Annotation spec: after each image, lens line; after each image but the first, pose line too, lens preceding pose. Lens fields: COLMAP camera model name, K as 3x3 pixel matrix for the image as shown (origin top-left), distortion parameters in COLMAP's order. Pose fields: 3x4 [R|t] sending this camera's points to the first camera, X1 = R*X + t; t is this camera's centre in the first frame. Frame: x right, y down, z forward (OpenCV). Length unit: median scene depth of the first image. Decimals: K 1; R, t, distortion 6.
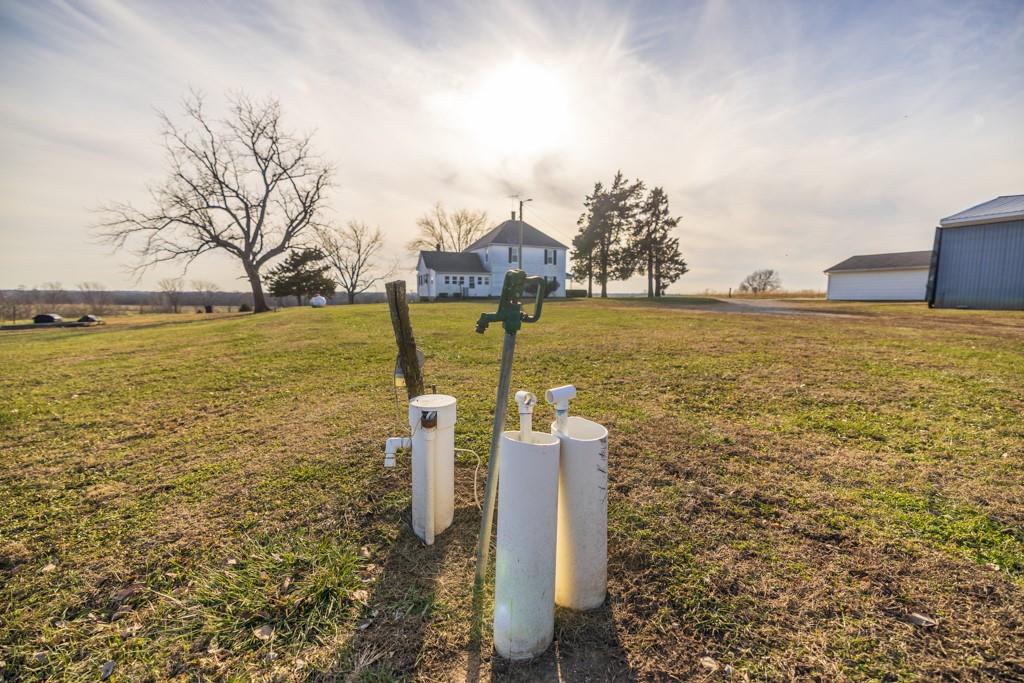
lens RADIAL K [[425.4, 0, 508.4], [0, 425.4, 338.0], [0, 0, 1]] dist [0.000095, -0.000200]
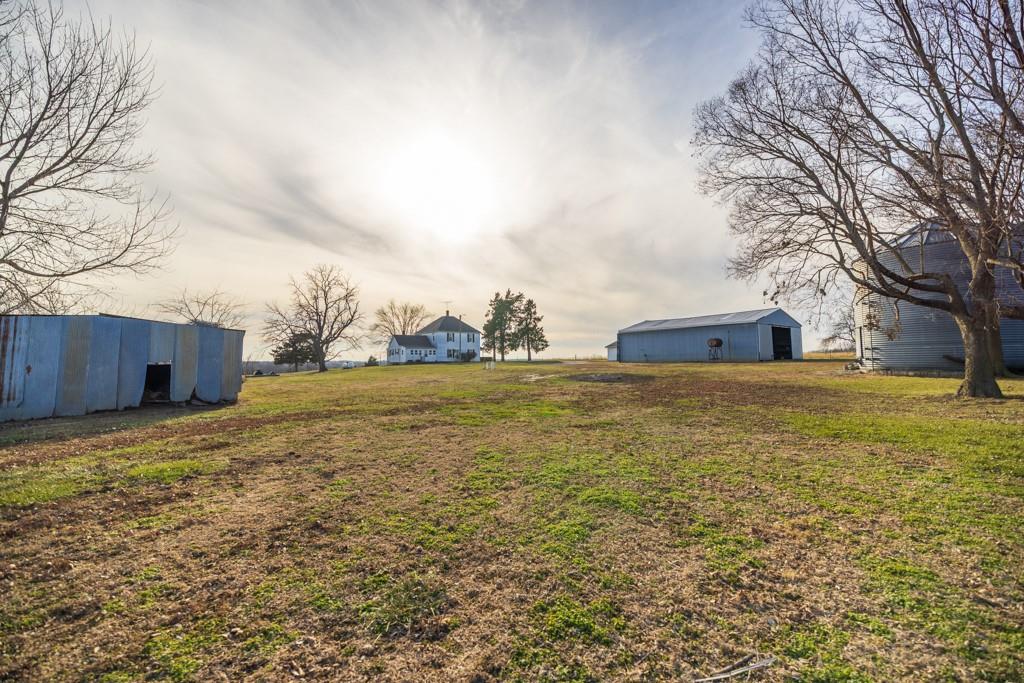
lens RADIAL K [[425.4, 0, 505.7], [0, 425.4, 336.1], [0, 0, 1]] dist [0.000095, -0.000200]
pose [[0.976906, -0.000302, 0.213671, -0.127374], [0.034605, 0.987021, -0.156819, 0.072336], [-0.210851, 0.160591, 0.964237, -0.661656]]
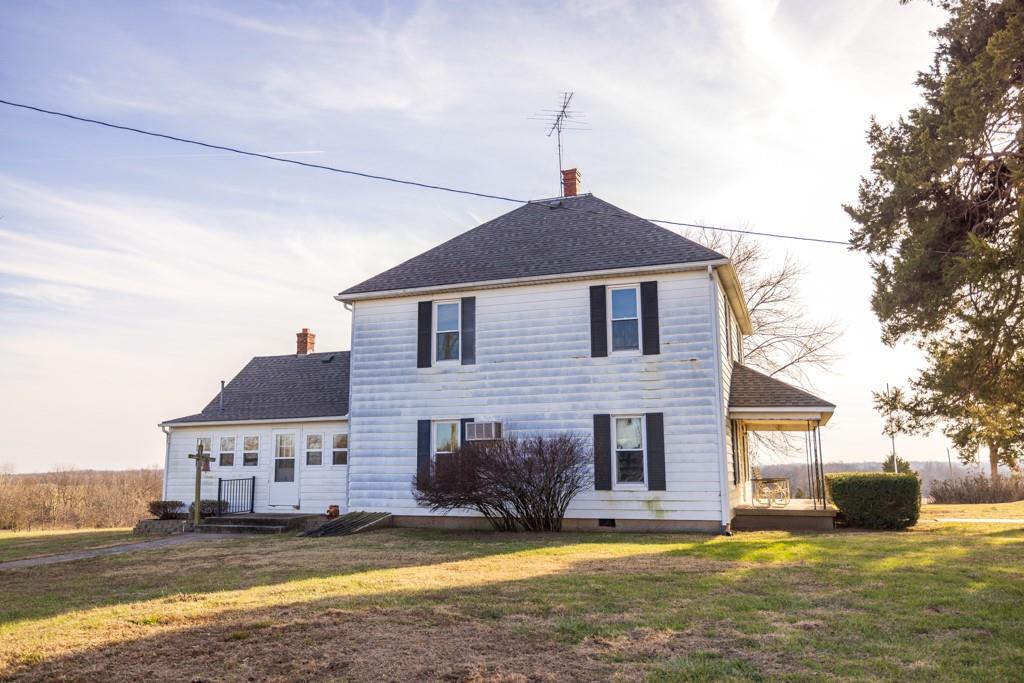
lens RADIAL K [[869.5, 0, 510.2], [0, 869.5, 344.7], [0, 0, 1]] dist [-0.017862, -0.005889]
pose [[0.705568, -0.123094, -0.697869, 0.339289], [-0.065740, 0.969181, -0.237414, -0.077024], [0.705586, 0.213390, 0.675732, 0.681017]]
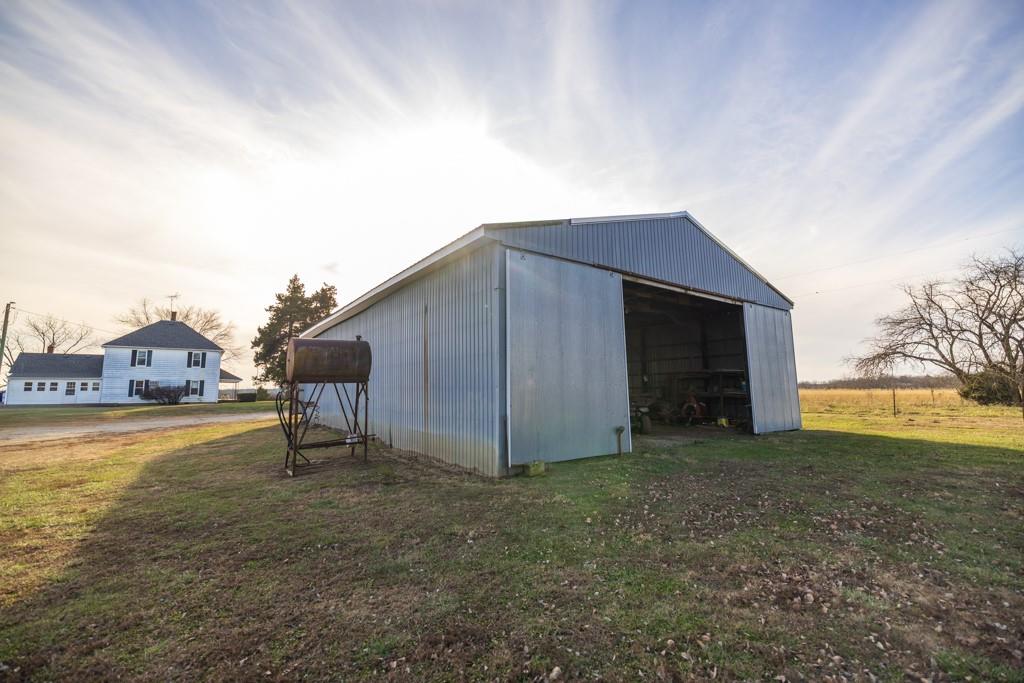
lens RADIAL K [[425.4, 0, 511.9], [0, 425.4, 343.4], [0, 0, 1]] dist [0.000095, -0.000200]
pose [[0.982610, 0.008753, 0.185475, 0.593534], [0.029869, 0.978429, -0.204414, -0.014505], [-0.183264, 0.206400, 0.961152, -0.023661]]
